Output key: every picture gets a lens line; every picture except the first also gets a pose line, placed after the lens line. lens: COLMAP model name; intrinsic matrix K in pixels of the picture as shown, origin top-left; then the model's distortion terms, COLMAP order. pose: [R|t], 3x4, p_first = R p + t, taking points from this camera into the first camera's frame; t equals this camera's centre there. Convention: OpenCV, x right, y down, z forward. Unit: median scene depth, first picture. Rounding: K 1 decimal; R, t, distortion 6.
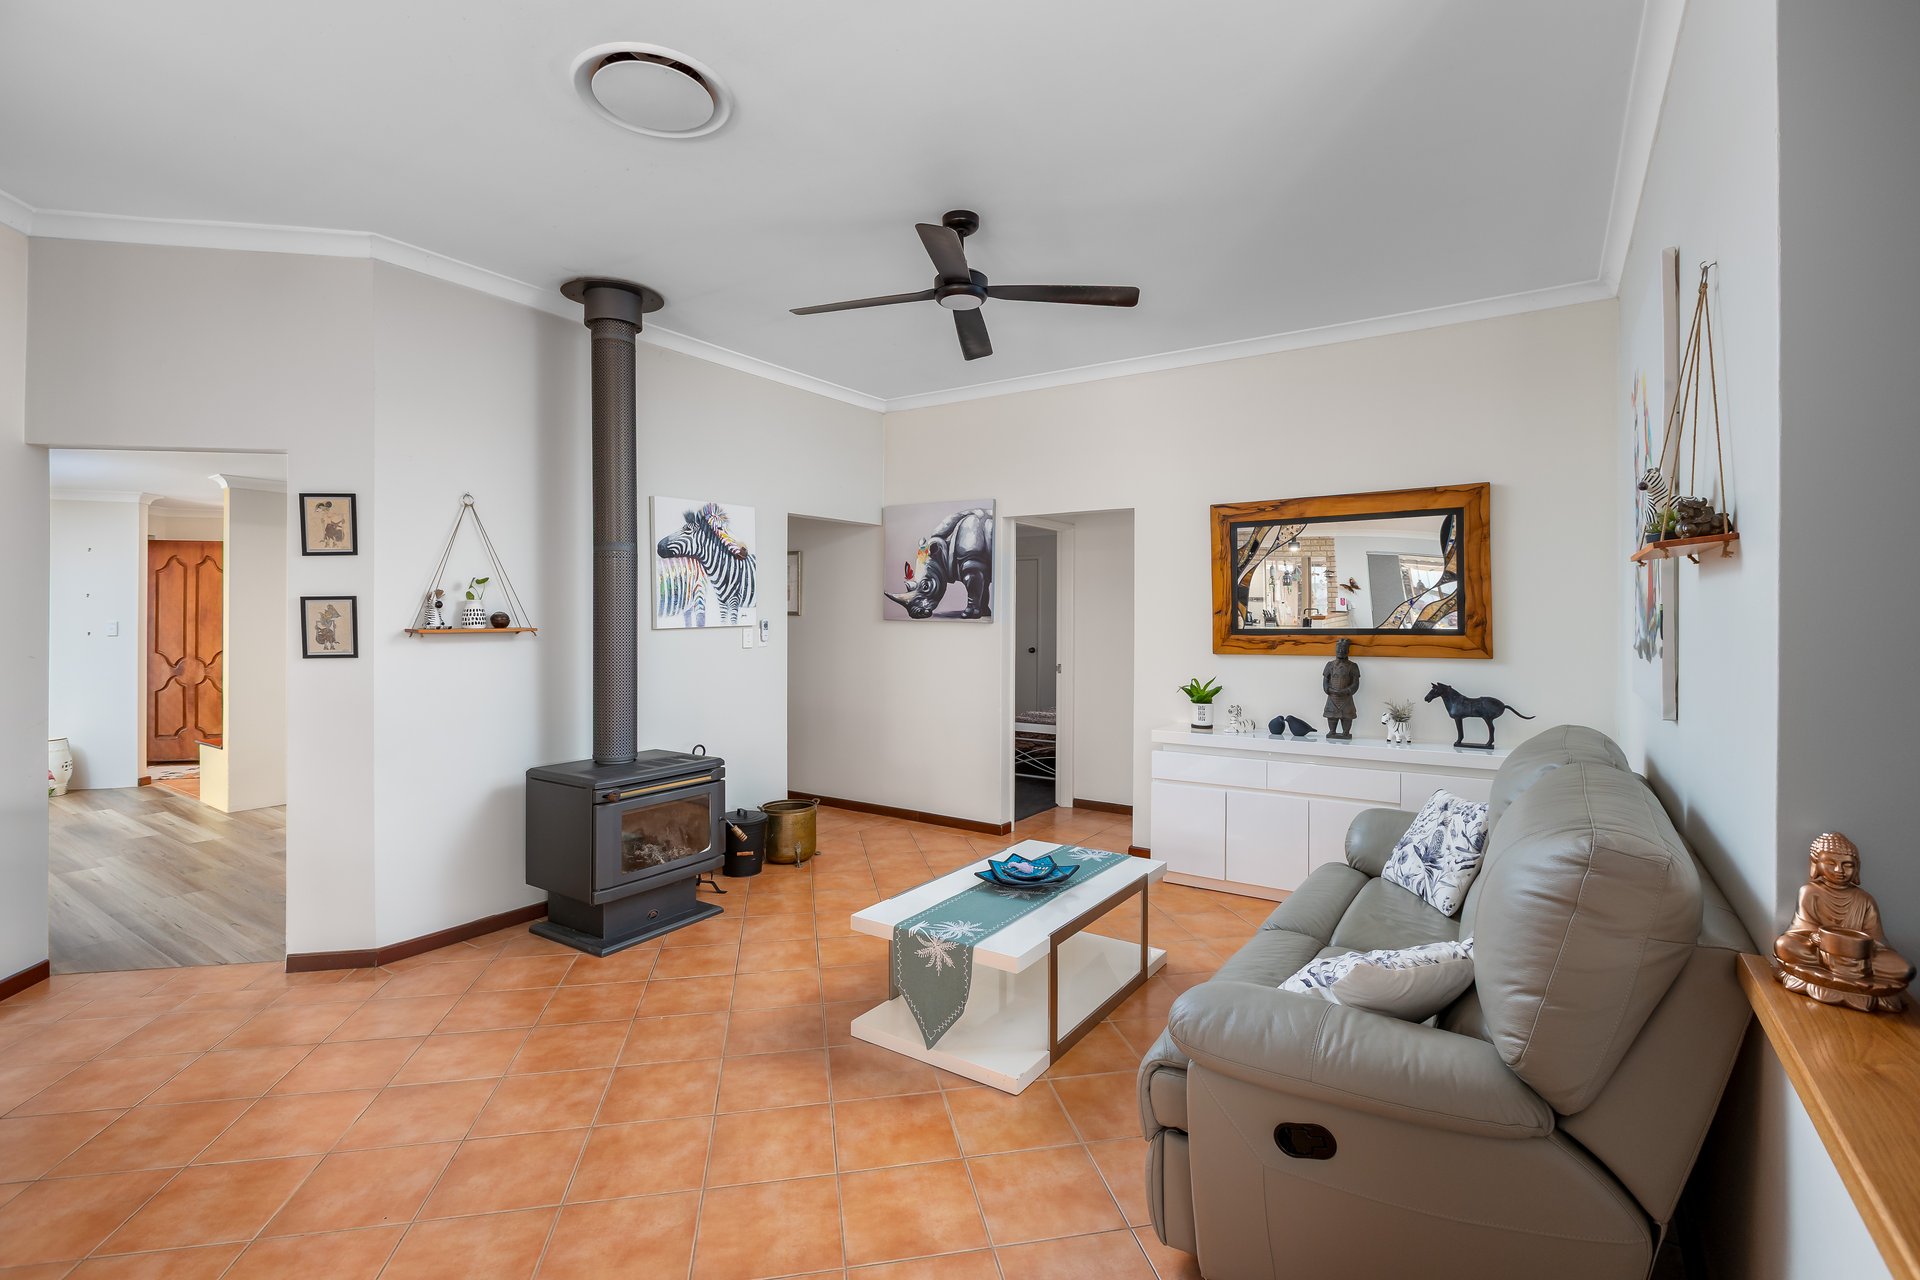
lens RADIAL K [[871.7, 0, 959.7], [0, 871.7, 622.9], [0, 0, 1]] dist [-0.001100, -0.000109]
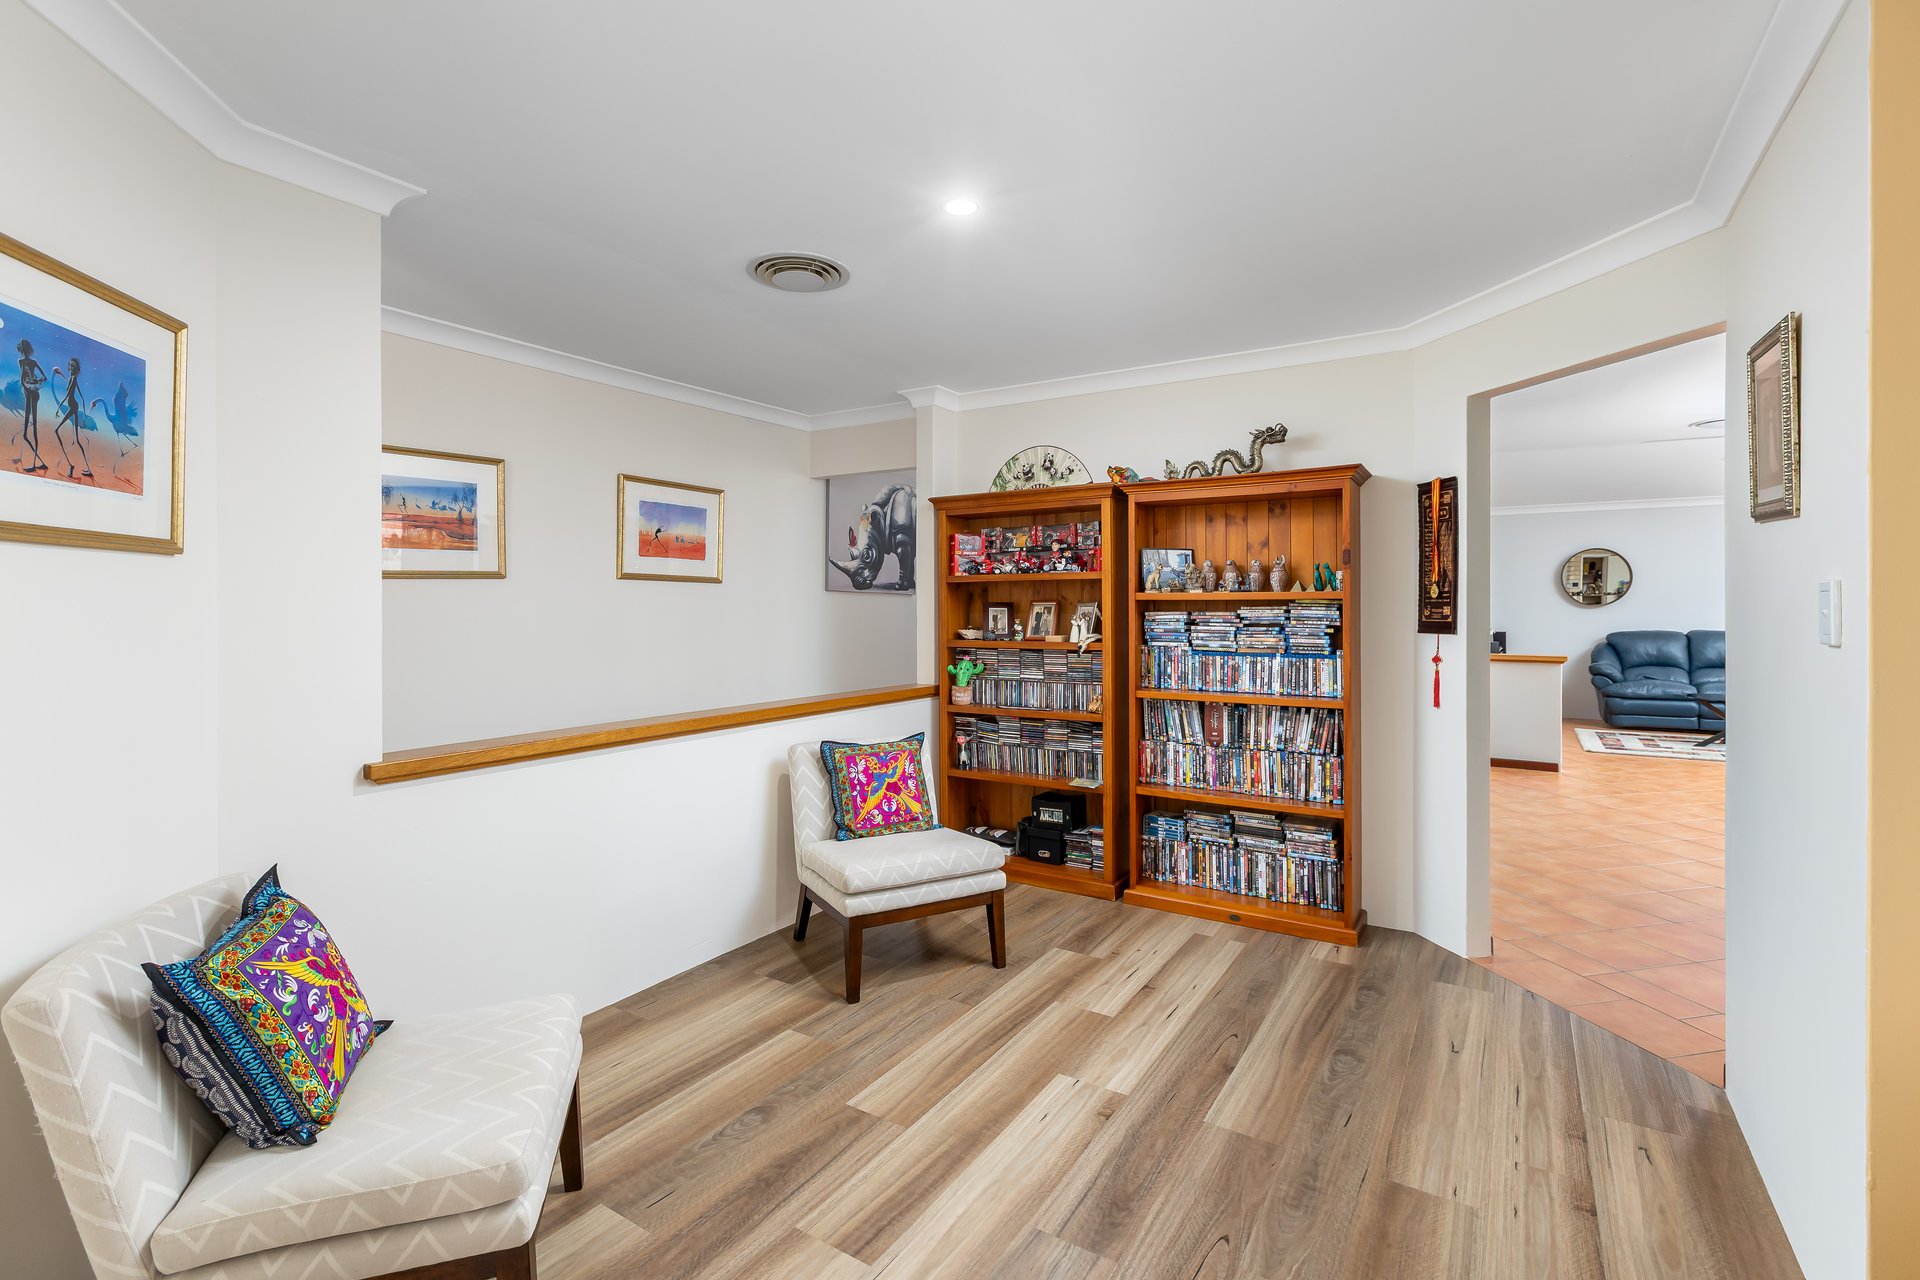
lens RADIAL K [[855.0, 0, 987.6], [0, 855.0, 595.8], [0, 0, 1]] dist [0.004071, 0.000327]
pose [[-0.041370, 0.009793, 0.999096, -0.978544], [0.013002, 0.999873, -0.009263, 0.011873], [-0.999059, 0.012607, -0.041492, 0.921264]]
